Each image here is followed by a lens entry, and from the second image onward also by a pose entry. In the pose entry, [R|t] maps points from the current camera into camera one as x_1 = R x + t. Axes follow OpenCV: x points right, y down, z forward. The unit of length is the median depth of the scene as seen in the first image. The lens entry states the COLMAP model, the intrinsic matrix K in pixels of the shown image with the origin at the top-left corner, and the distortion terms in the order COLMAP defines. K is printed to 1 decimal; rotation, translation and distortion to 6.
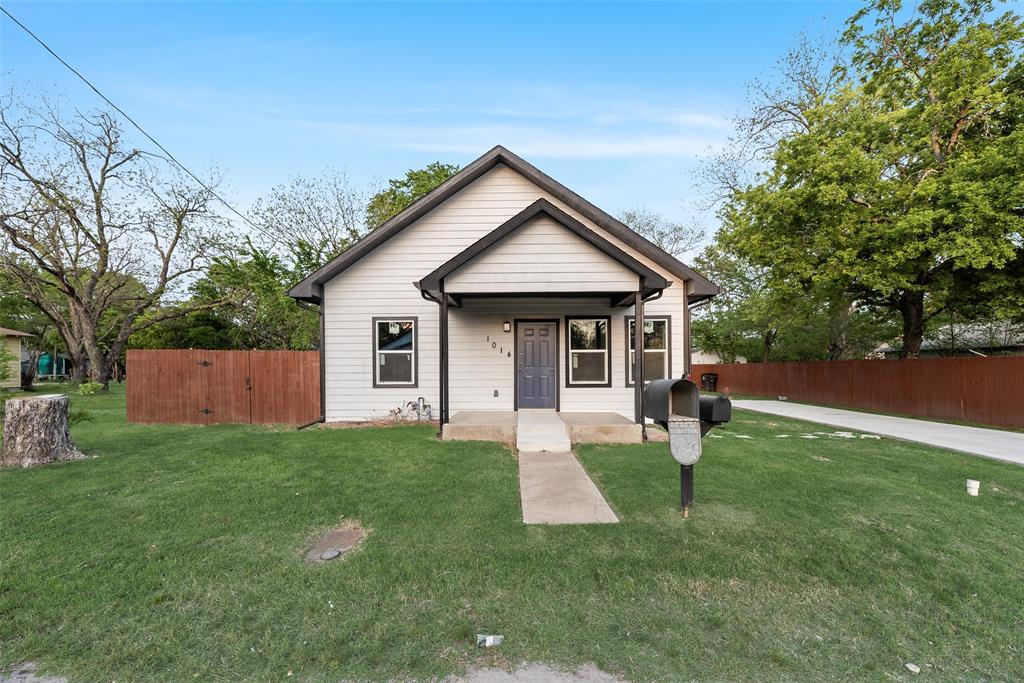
lens RADIAL K [[430.1, 0, 510.5], [0, 430.1, 362.2], [0, 0, 1]] dist [-0.001959, -0.000093]
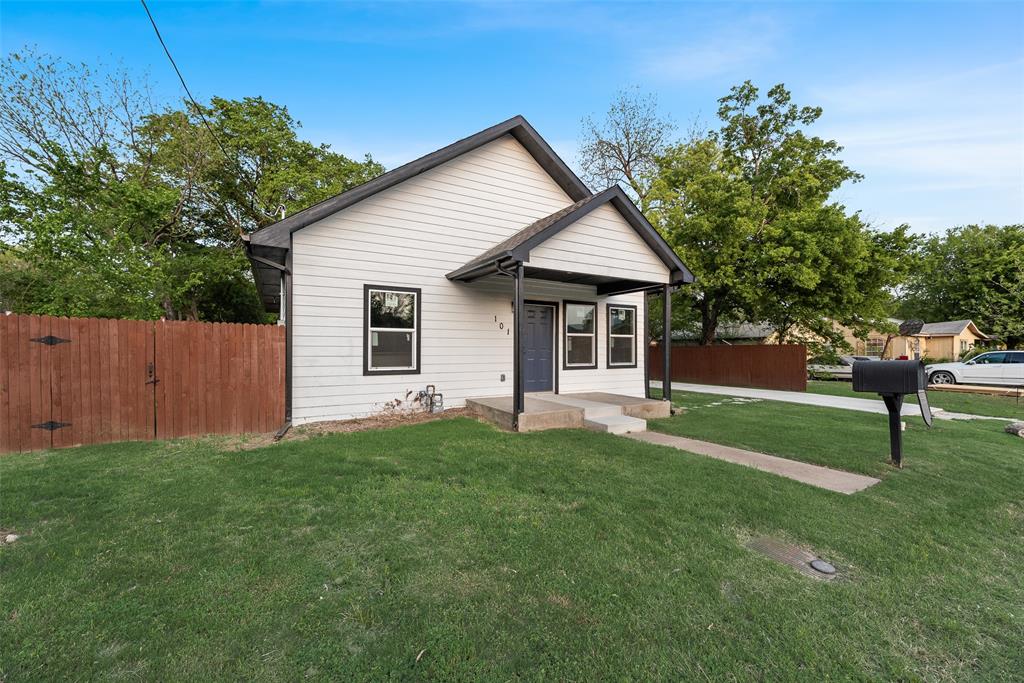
lens RADIAL K [[419.2, 0, 512.0], [0, 419.2, 341.5], [0, 0, 1]] dist [-0.000346, 0.000002]
pose [[0.848304, 0.015754, 0.529275, -0.495633], [-0.010790, 0.999864, -0.012467, 0.004796], [-0.529399, 0.004865, 0.848359, 0.216834]]
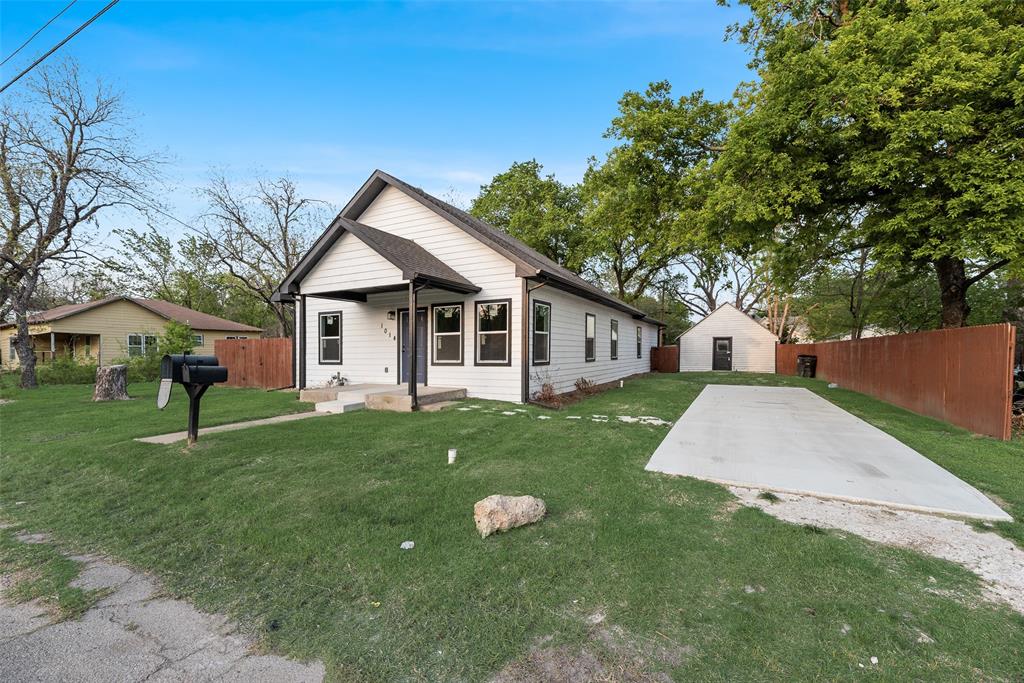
lens RADIAL K [[419.2, 0, 512.0], [0, 419.2, 341.5], [0, 0, 1]] dist [-0.000346, 0.000002]
pose [[0.902889, -0.014834, -0.429618, 0.800777], [0.012677, 0.999889, -0.007882, 0.005043], [0.429687, 0.001670, 0.902976, 0.069311]]
